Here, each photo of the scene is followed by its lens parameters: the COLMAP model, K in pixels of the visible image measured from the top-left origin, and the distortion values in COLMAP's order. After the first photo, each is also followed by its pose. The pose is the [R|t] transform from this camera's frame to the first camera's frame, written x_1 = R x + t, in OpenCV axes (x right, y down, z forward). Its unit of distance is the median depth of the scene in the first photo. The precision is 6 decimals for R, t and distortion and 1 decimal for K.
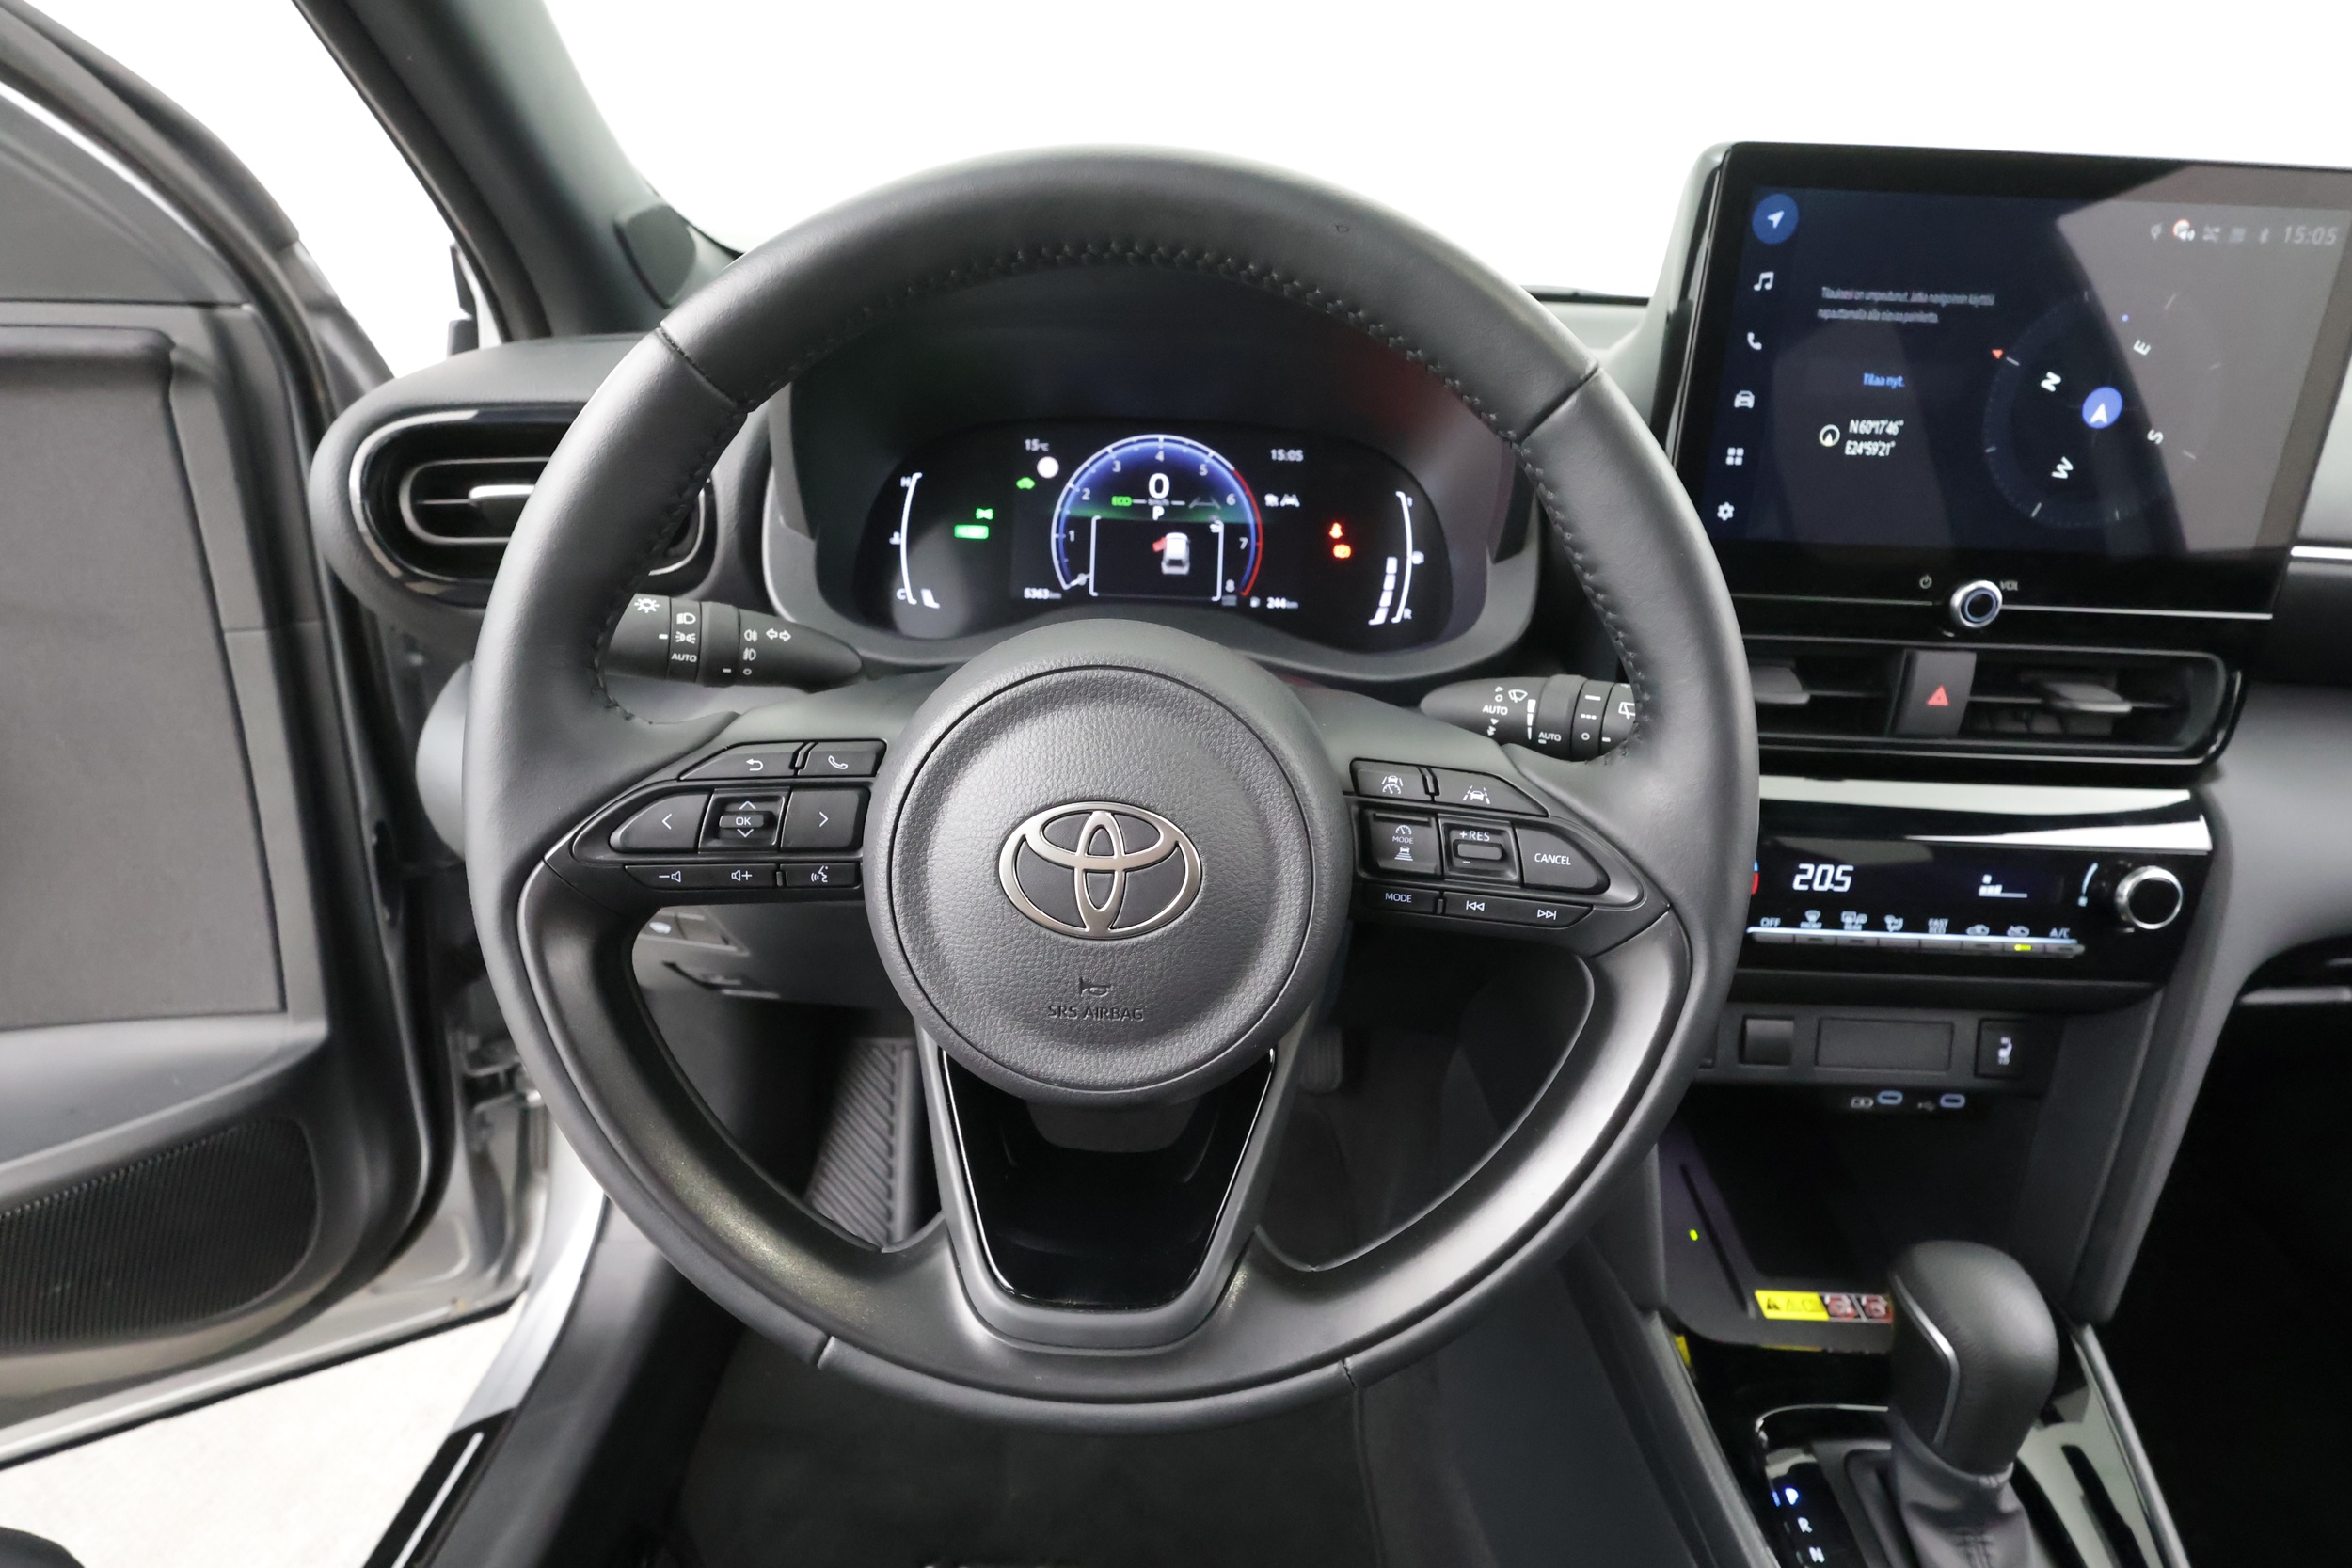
lens RADIAL K [[1090.5, 0, 1175.0], [0, 1090.5, 787.3], [0, 0, 1]] dist [0.001540, 0.000128]
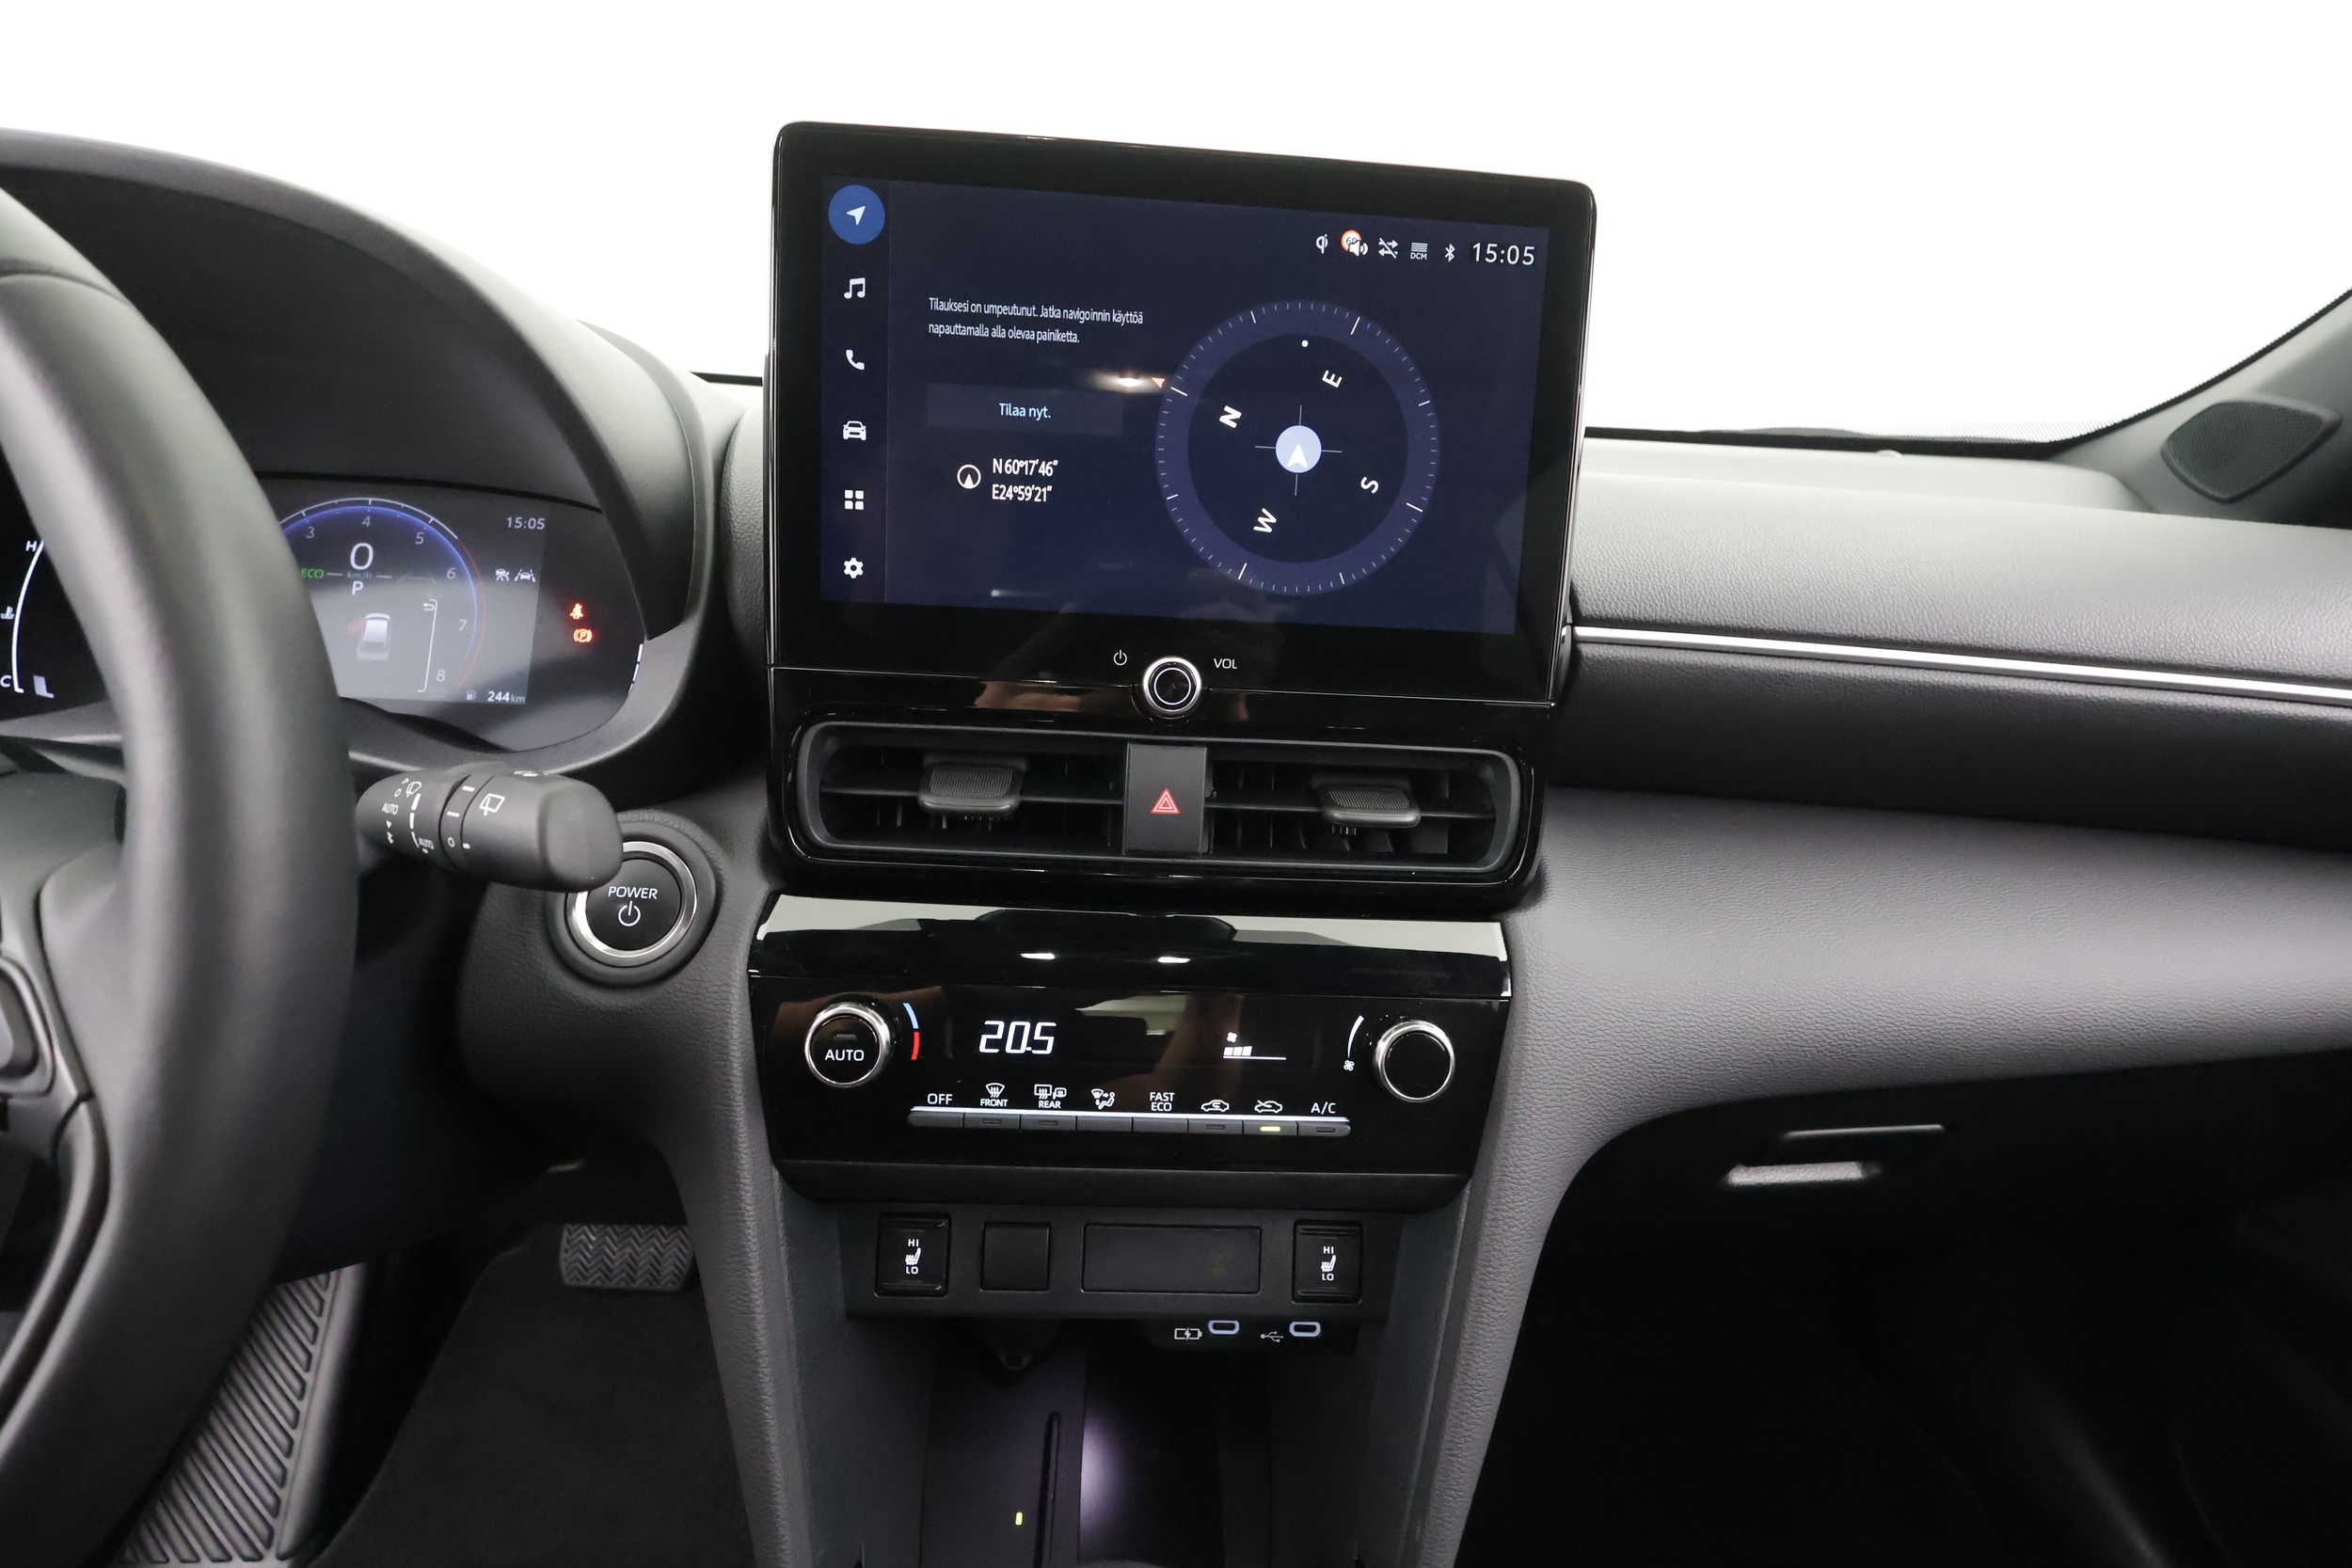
lens RADIAL K [[1083.6, 0, 1176.0], [0, 1083.6, 784.0], [0, 0, 1]] dist [-0.000802, 0.001716]
pose [[0.998582, 0.002536, 0.053166, 0.667211], [0.004968, 0.990062, -0.140541, 0.014308], [-0.052994, 0.140606, 0.988646, 0.220022]]
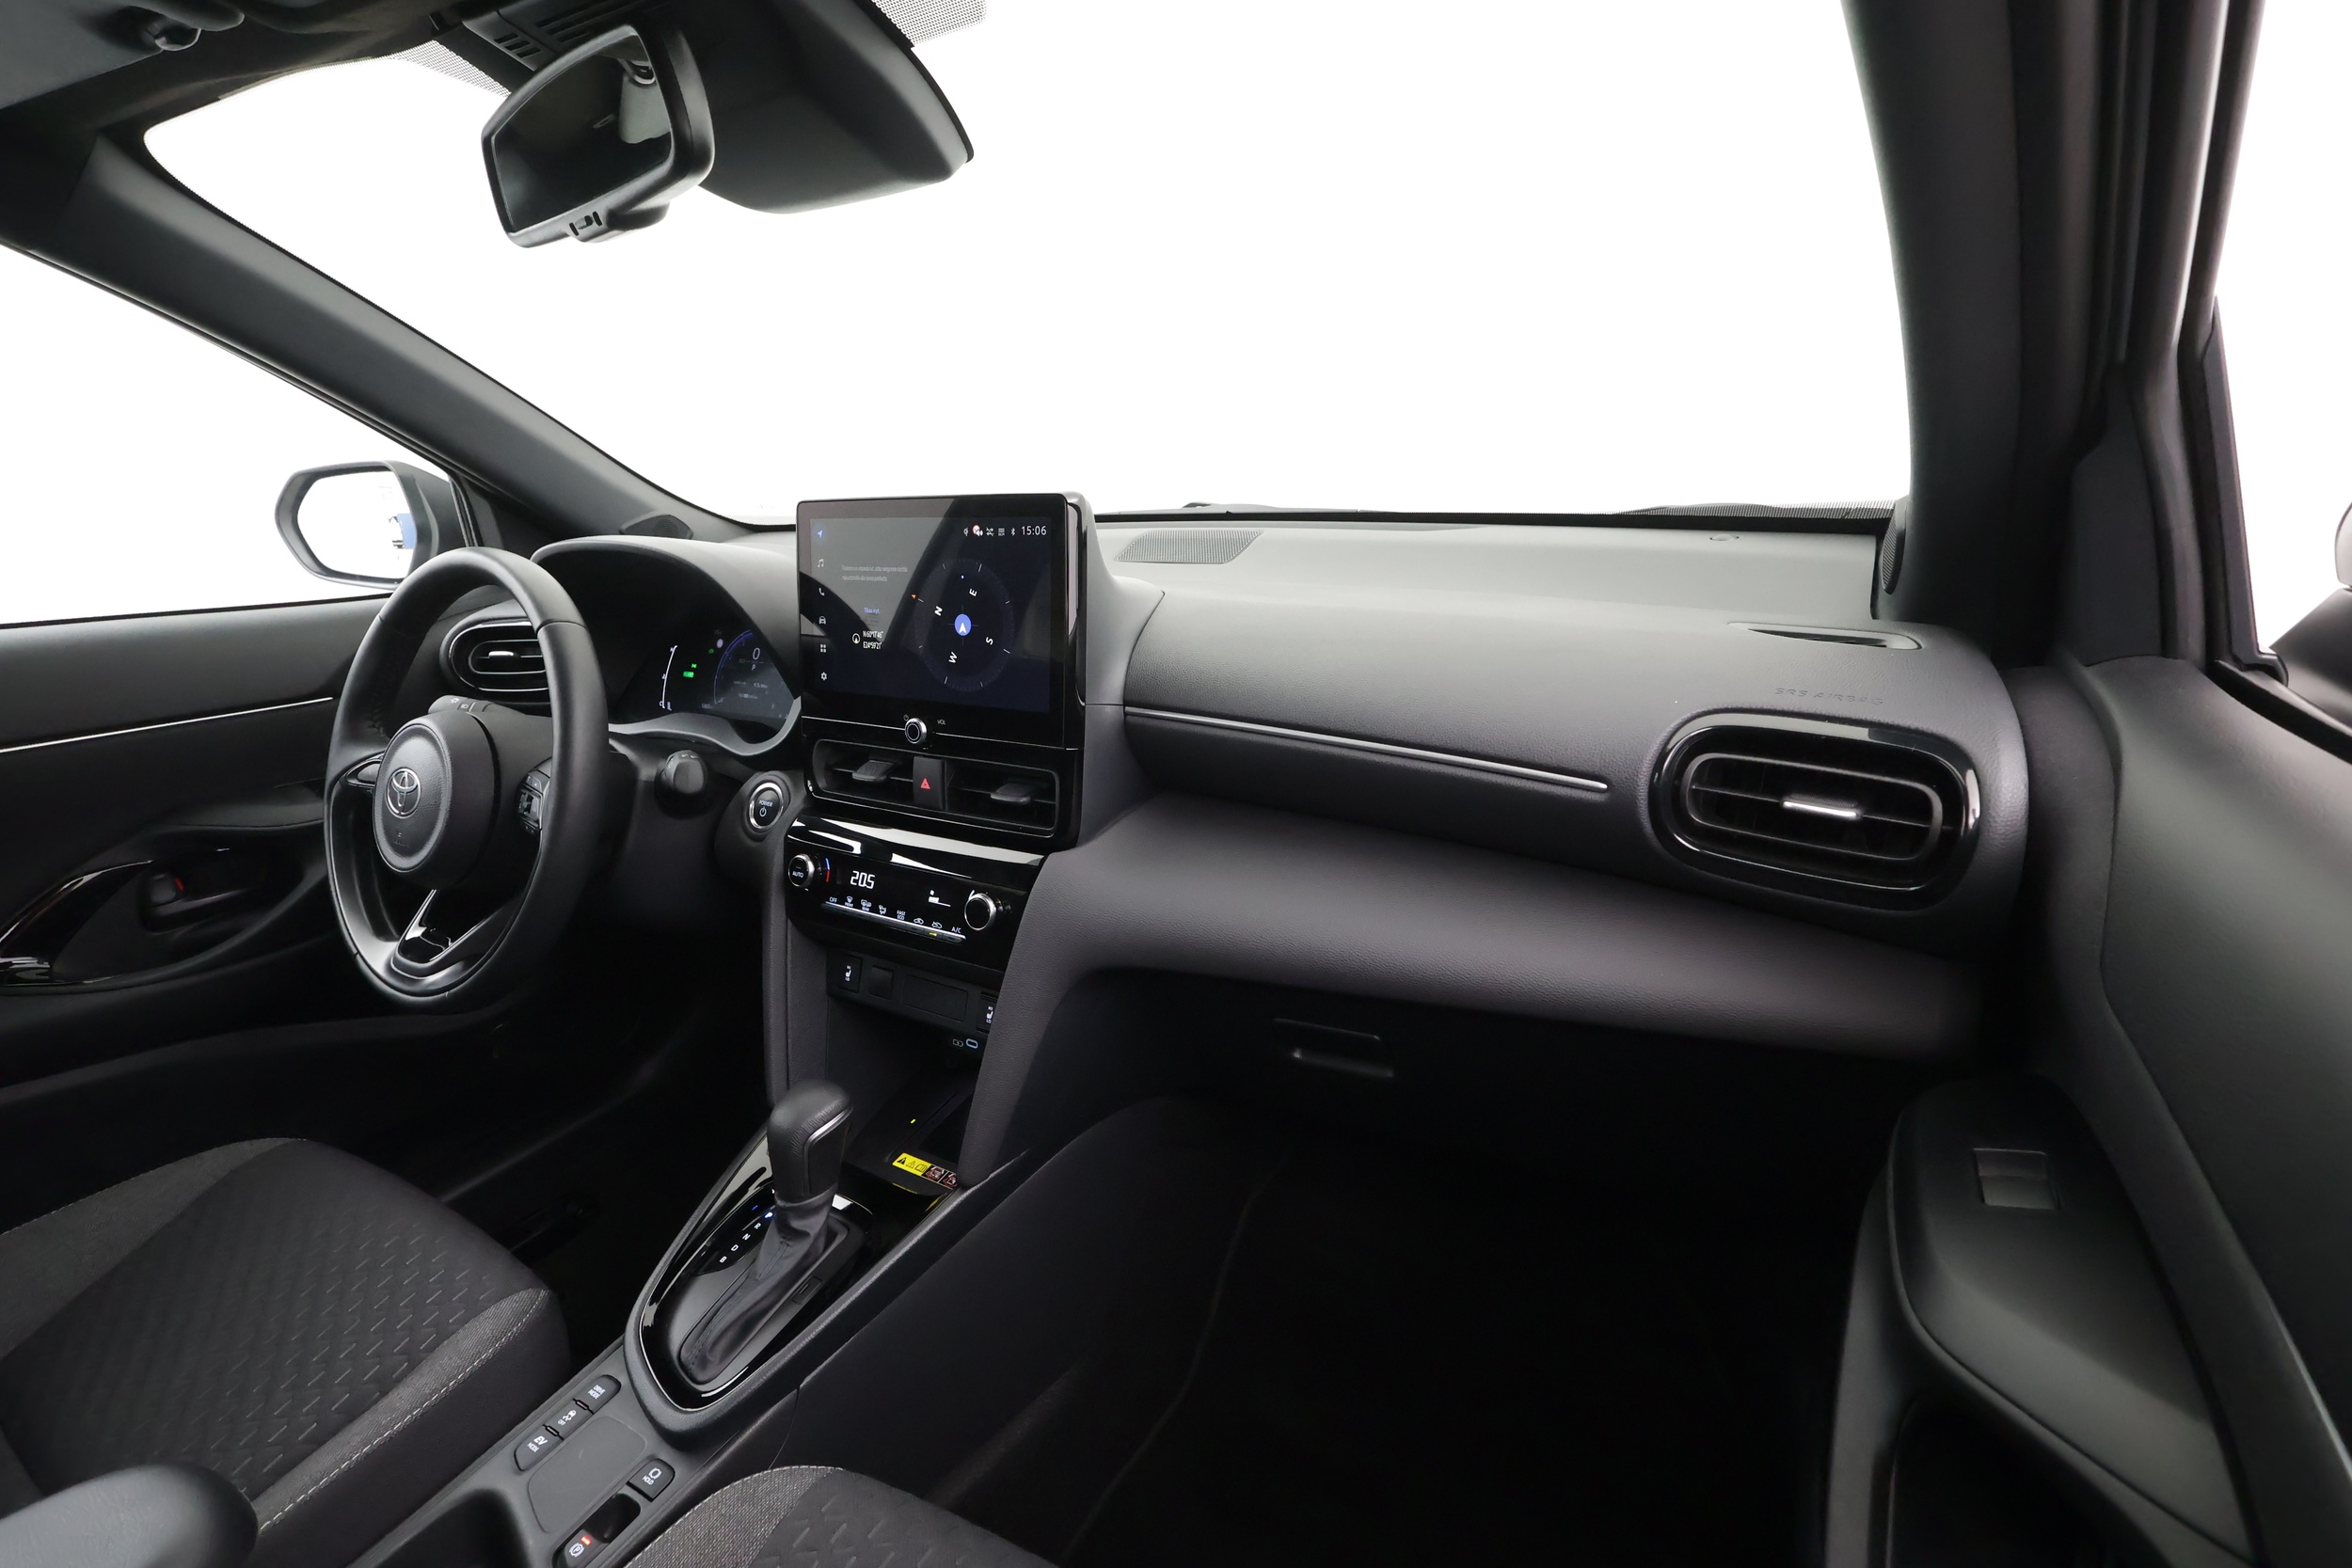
lens RADIAL K [[1090.5, 0, 1175.0], [0, 1090.5, 787.3], [0, 0, 1]] dist [0.001540, 0.000128]
pose [[0.854783, 0.079711, -0.512827, 1.933630], [-0.137998, 0.987471, -0.076530, 0.000158], [0.500302, 0.136186, 0.855074, -0.283386]]
